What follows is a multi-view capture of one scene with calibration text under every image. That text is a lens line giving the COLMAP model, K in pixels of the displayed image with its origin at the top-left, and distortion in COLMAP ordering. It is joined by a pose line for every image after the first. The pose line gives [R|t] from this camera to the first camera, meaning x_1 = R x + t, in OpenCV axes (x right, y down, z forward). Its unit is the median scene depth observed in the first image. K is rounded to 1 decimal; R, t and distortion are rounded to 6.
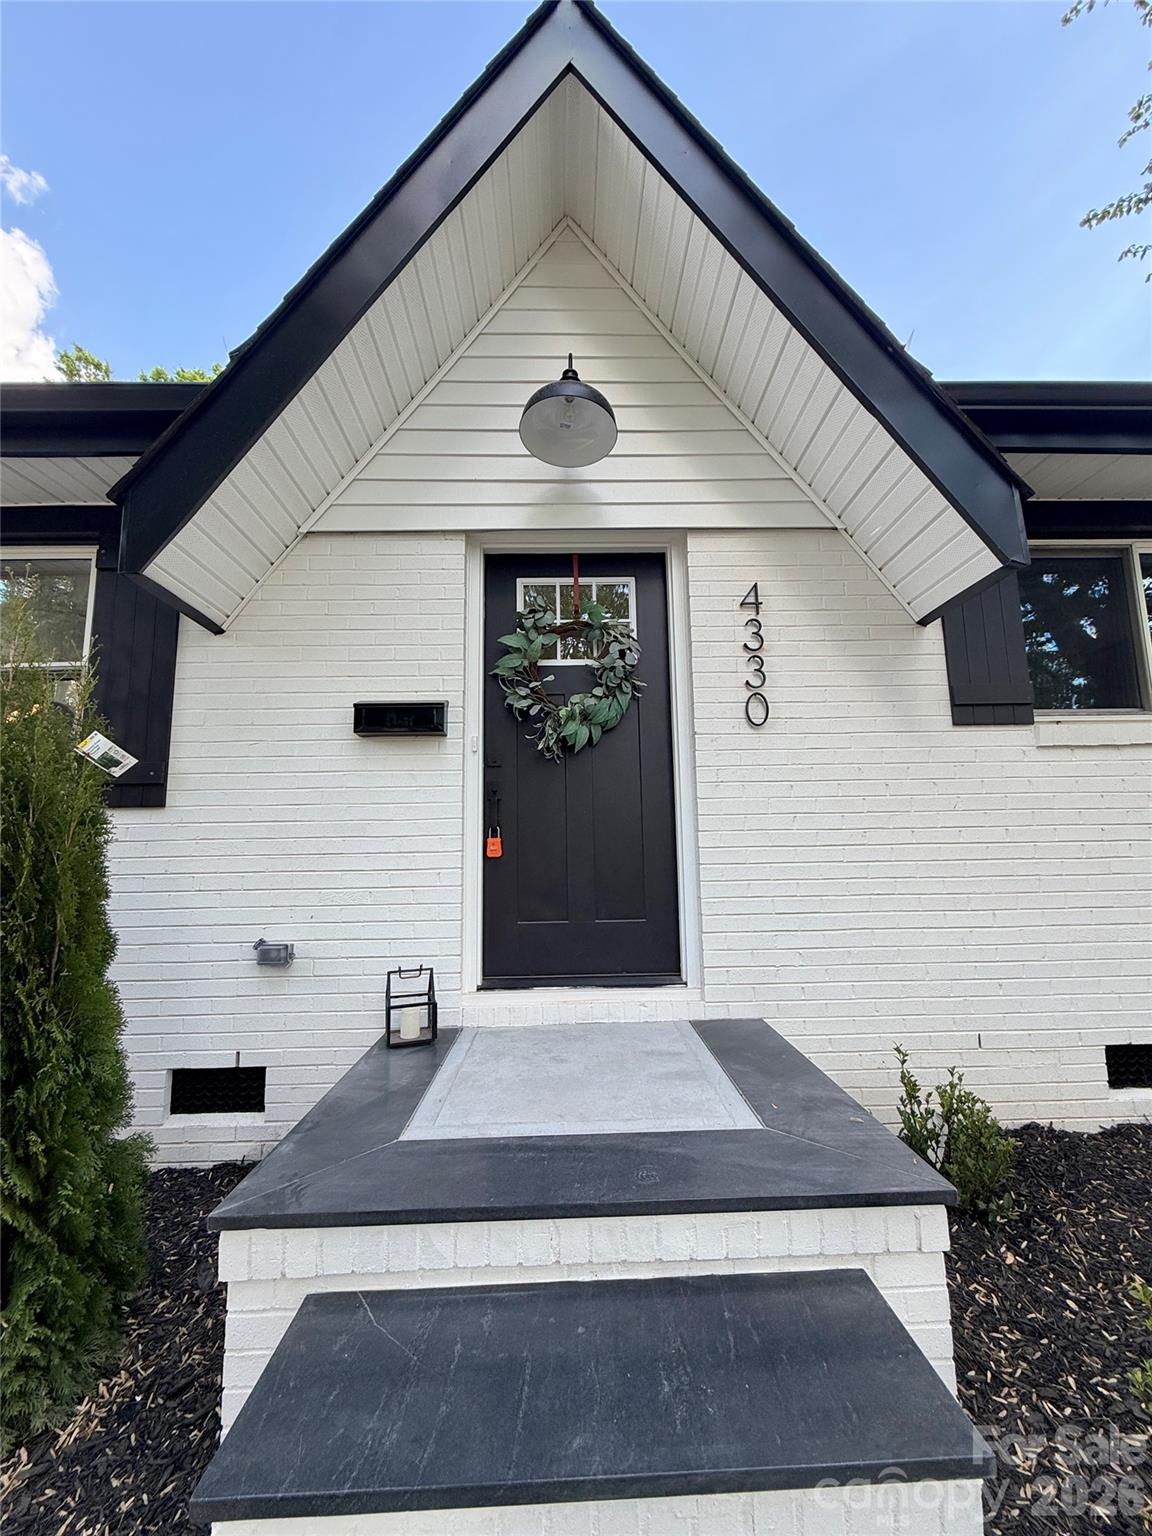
lens RADIAL K [[623.4, 0, 575.7], [0, 623.4, 761.4], [0, 0, 1]] dist [0.005573, -0.000248]
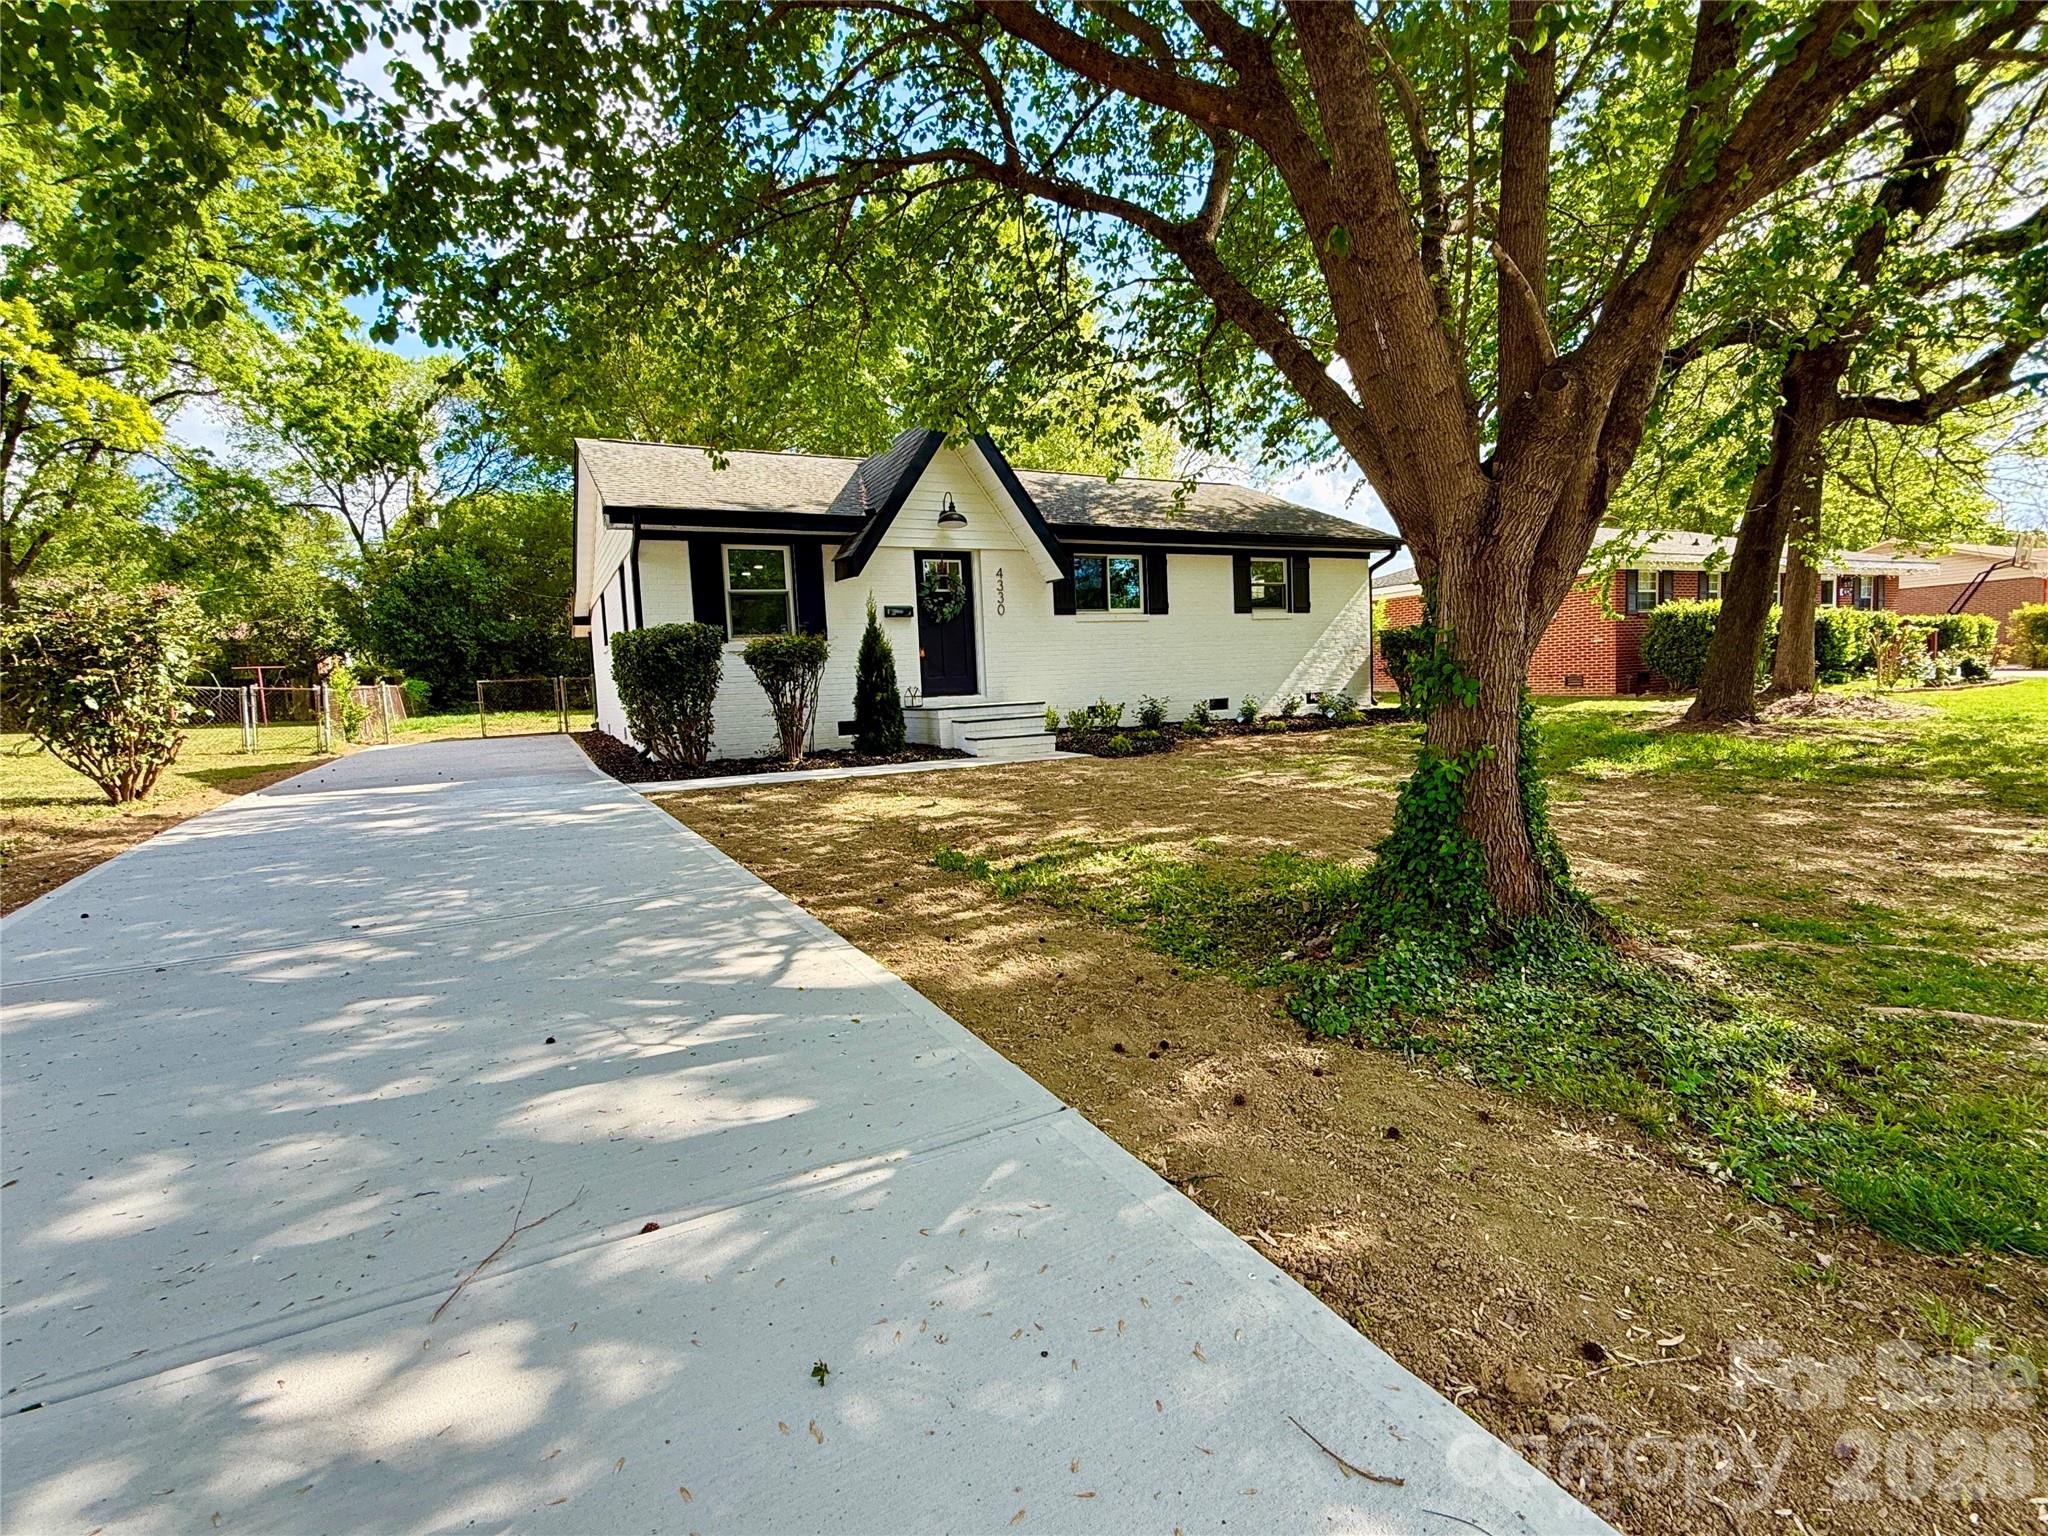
lens RADIAL K [[956.1, 0, 1043.7], [0, 956.1, 768.4], [0, 0, 1]] dist [0.003116, -0.002137]
pose [[0.887678, -0.063116, 0.456119, -1.811721], [-0.032117, 0.979663, 0.198065, -0.264090], [-0.459344, -0.190466, 0.867598, -3.531391]]
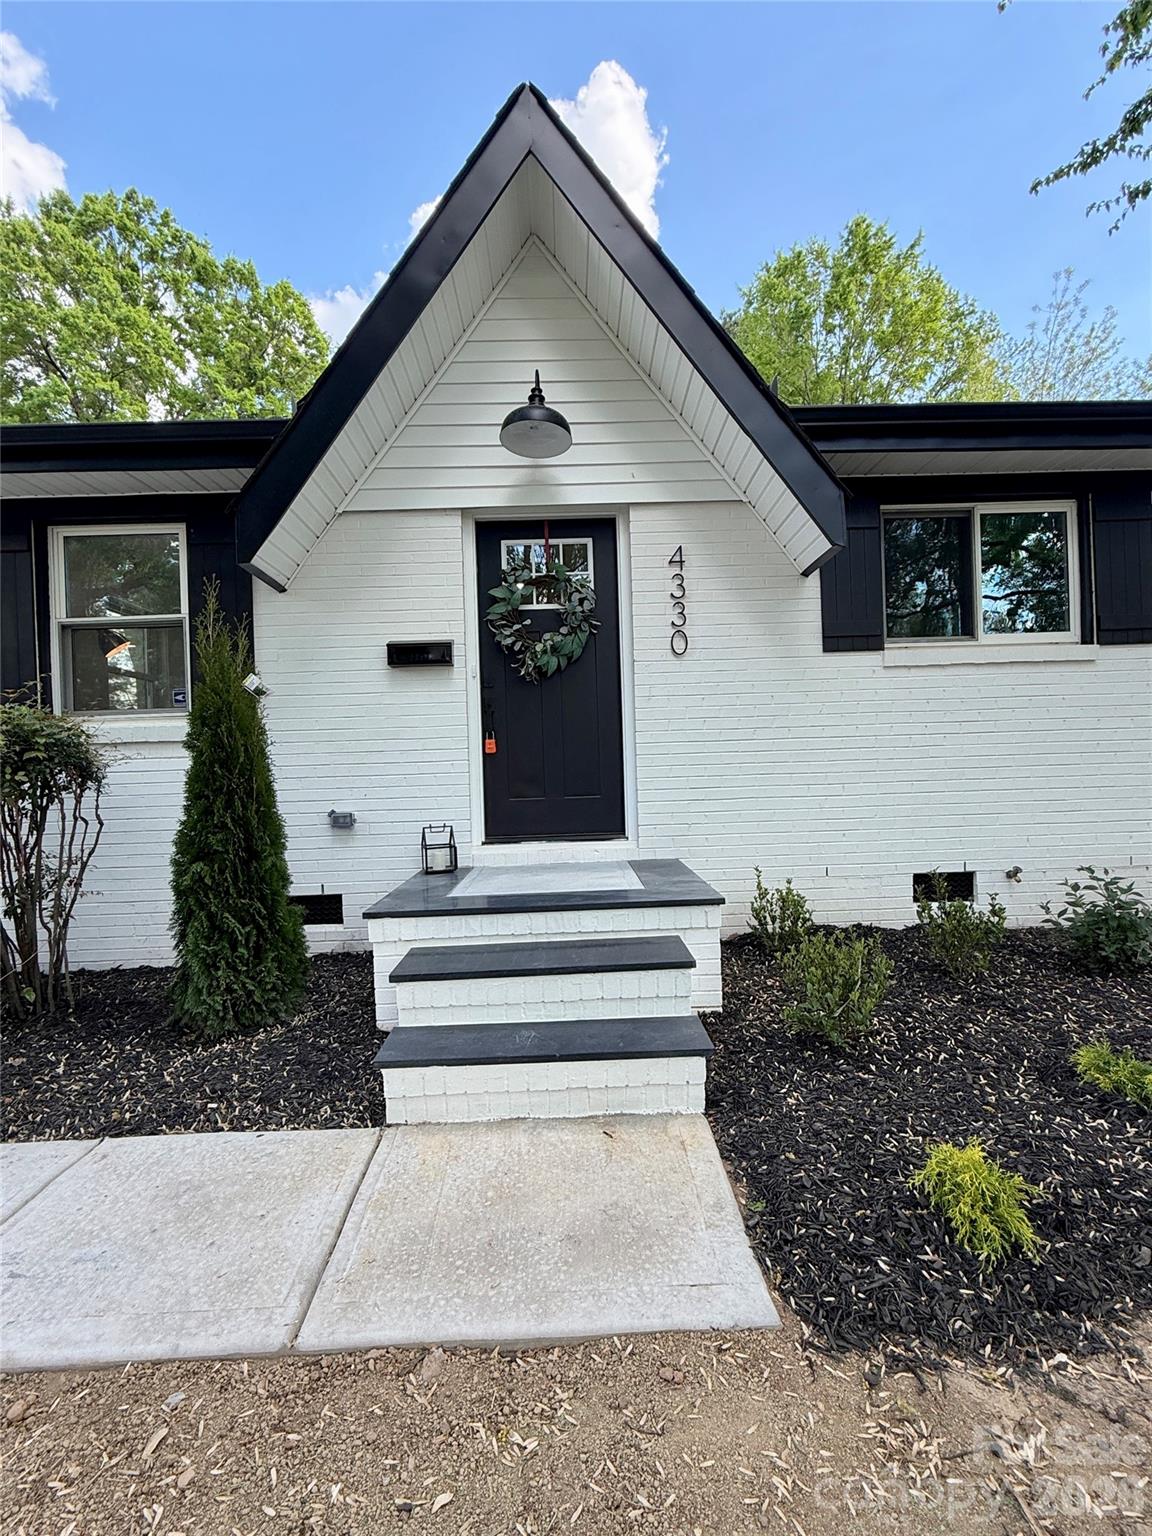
lens RADIAL K [[717.0, 0, 573.3], [0, 717.0, 768.9], [0, 0, 1]] dist [0.003116, -0.002137]
pose [[0.999868, -0.014825, -0.006580, 0.064600], [0.015601, 0.990016, 0.140086, -0.033250], [0.004437, -0.140170, 0.990118, -0.598845]]
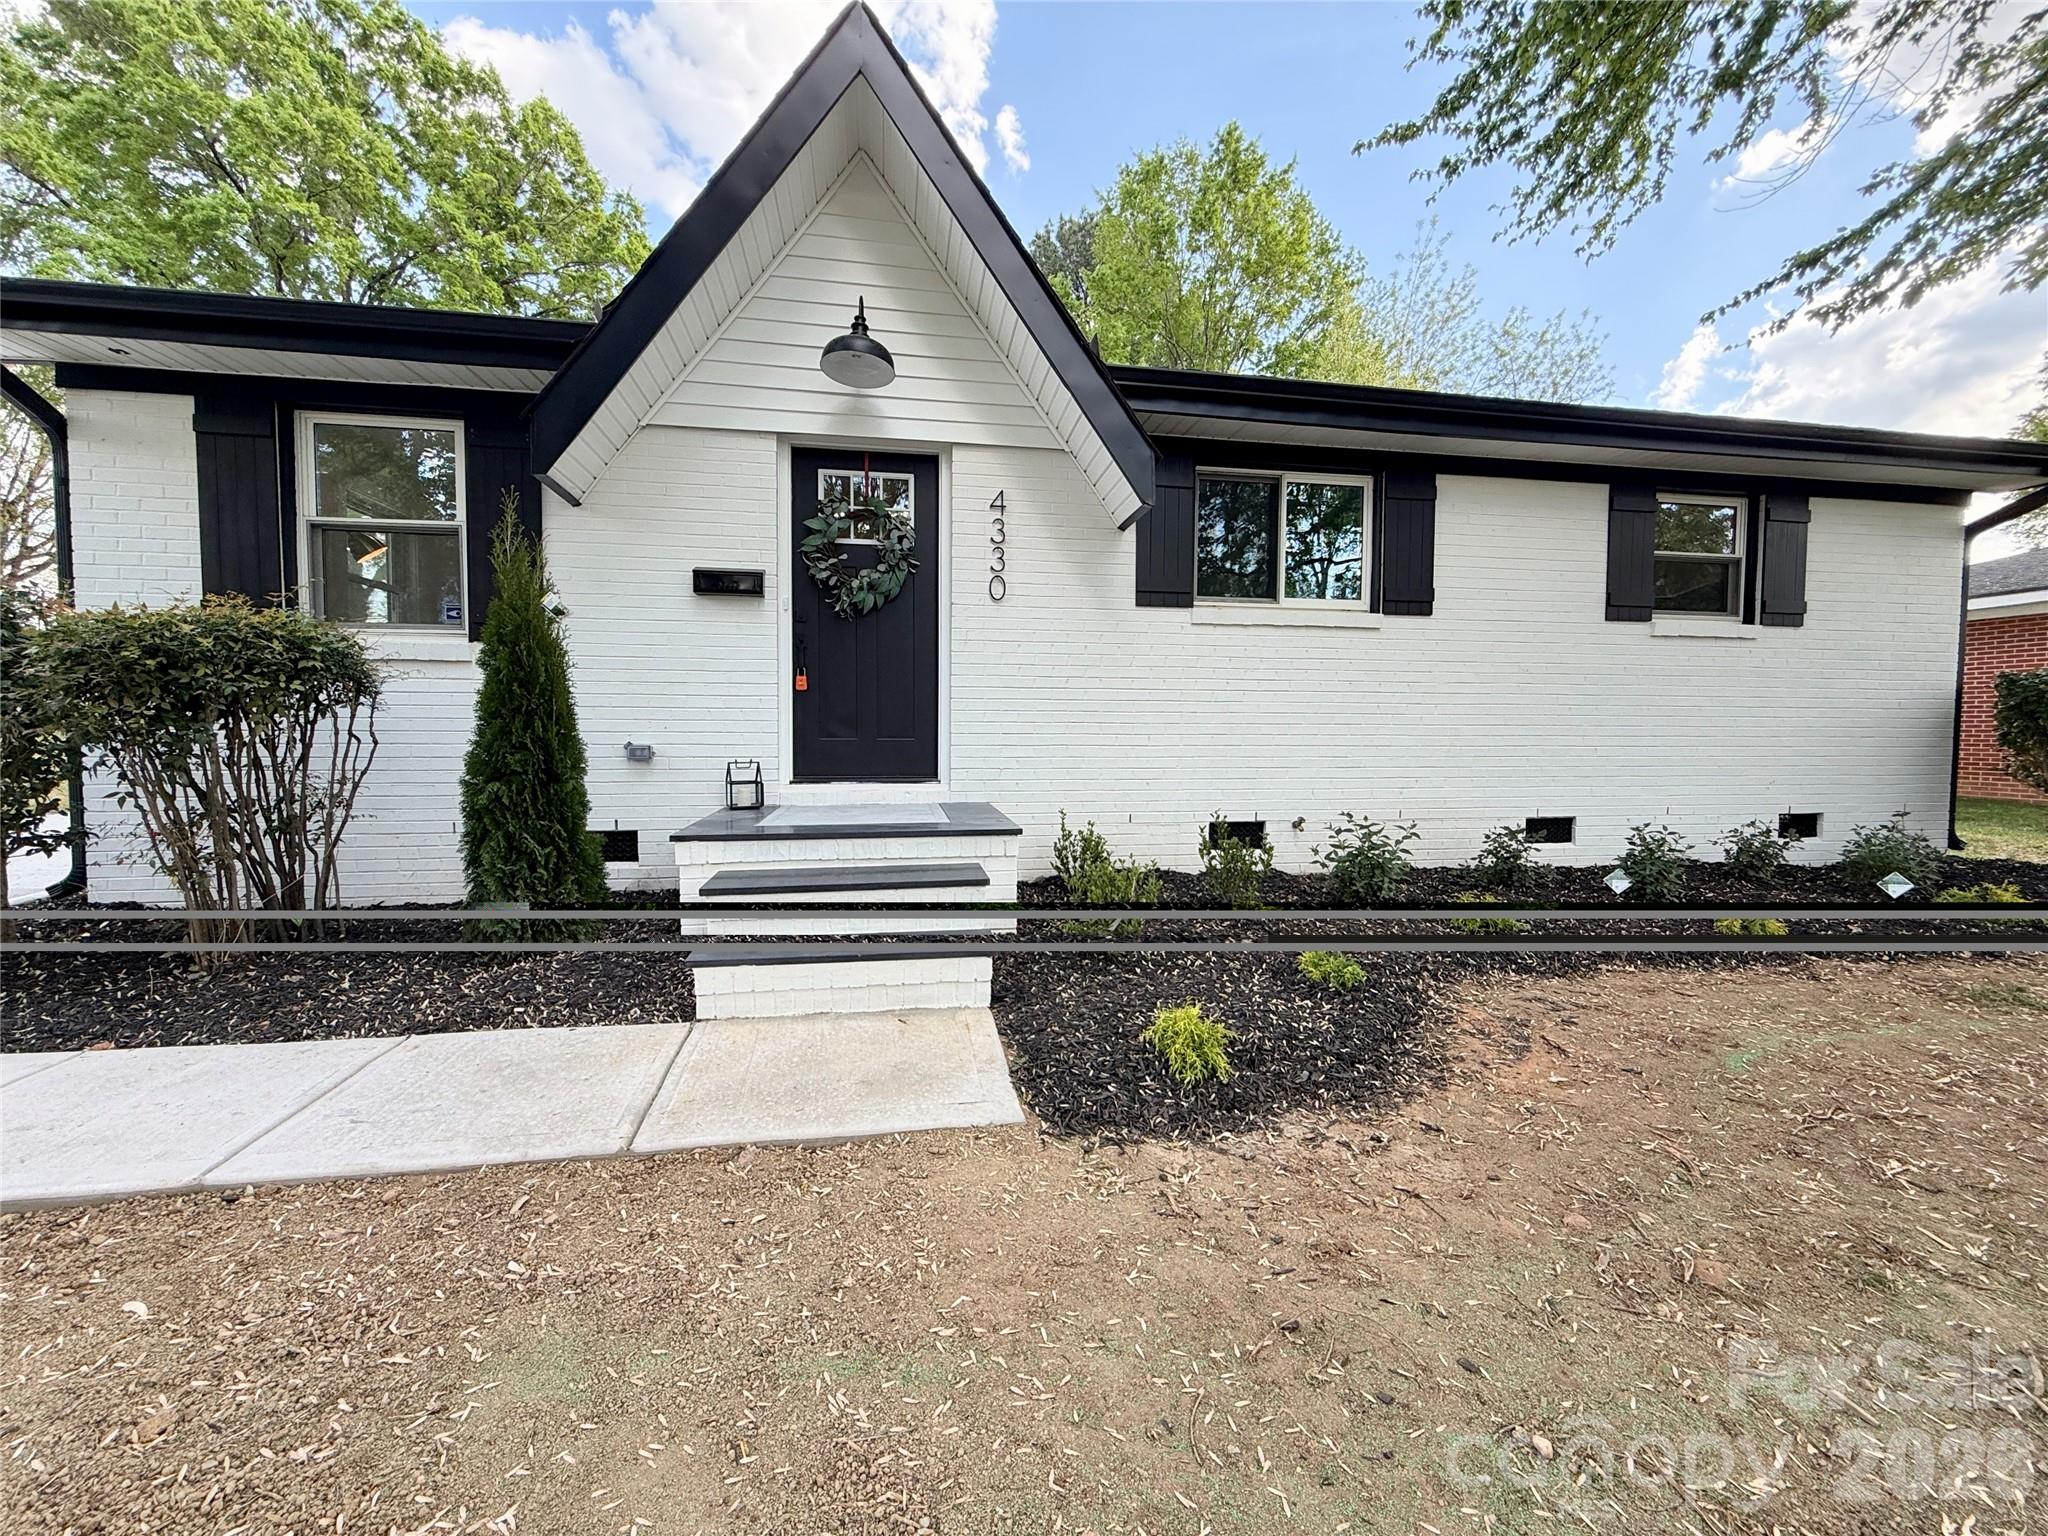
lens RADIAL K [[831.2, 0, 1016.9], [0, 831.2, 765.6], [0, 0, 1]] dist [0.005573, -0.000248]
pose [[0.990065, 0.017088, 0.139569, 0.084148], [-0.042258, 0.982862, 0.179435, -0.028506], [-0.134111, -0.183550, 0.973819, -0.863709]]
